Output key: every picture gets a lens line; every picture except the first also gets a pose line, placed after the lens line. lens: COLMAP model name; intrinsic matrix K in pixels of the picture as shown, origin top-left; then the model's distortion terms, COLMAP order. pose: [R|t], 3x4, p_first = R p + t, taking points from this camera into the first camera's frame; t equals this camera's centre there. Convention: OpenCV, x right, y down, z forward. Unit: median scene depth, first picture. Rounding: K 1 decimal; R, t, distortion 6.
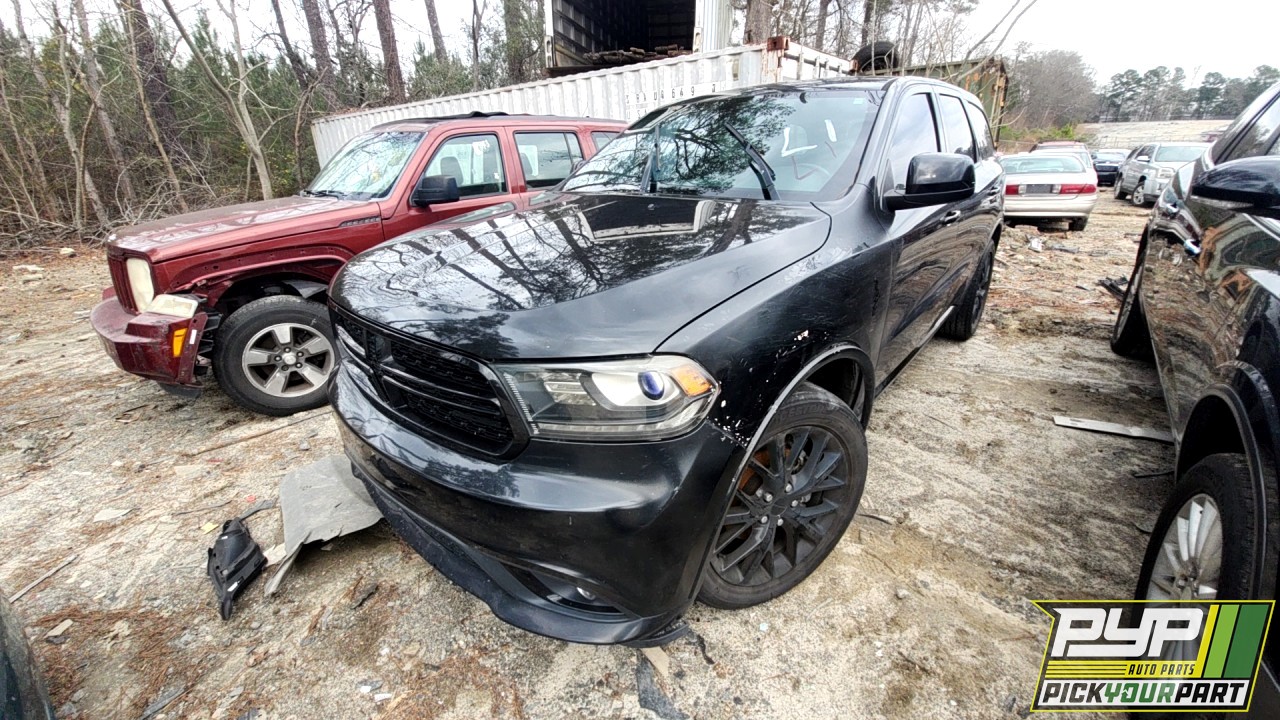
lens RADIAL K [[501.7, 0, 640.0], [0, 501.7, 360.0], [0, 0, 1]] dist [0.000449, -0.013039]
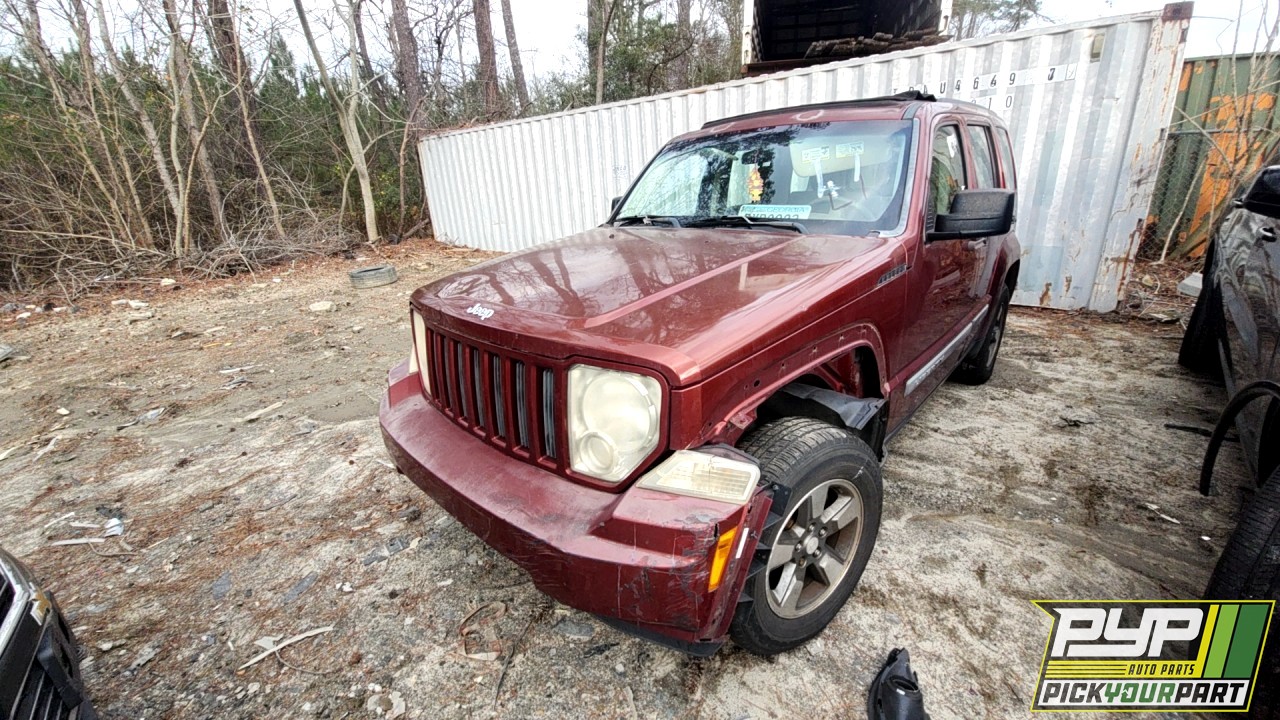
lens RADIAL K [[501.7, 0, 640.0], [0, 501.7, 360.0], [0, 0, 1]] dist [0.000449, -0.013039]
pose [[0.998610, -0.000021, -0.052701, -0.263279], [-0.001607, 0.999523, -0.030851, -0.054304], [0.052677, 0.030893, 0.998134, 0.144385]]
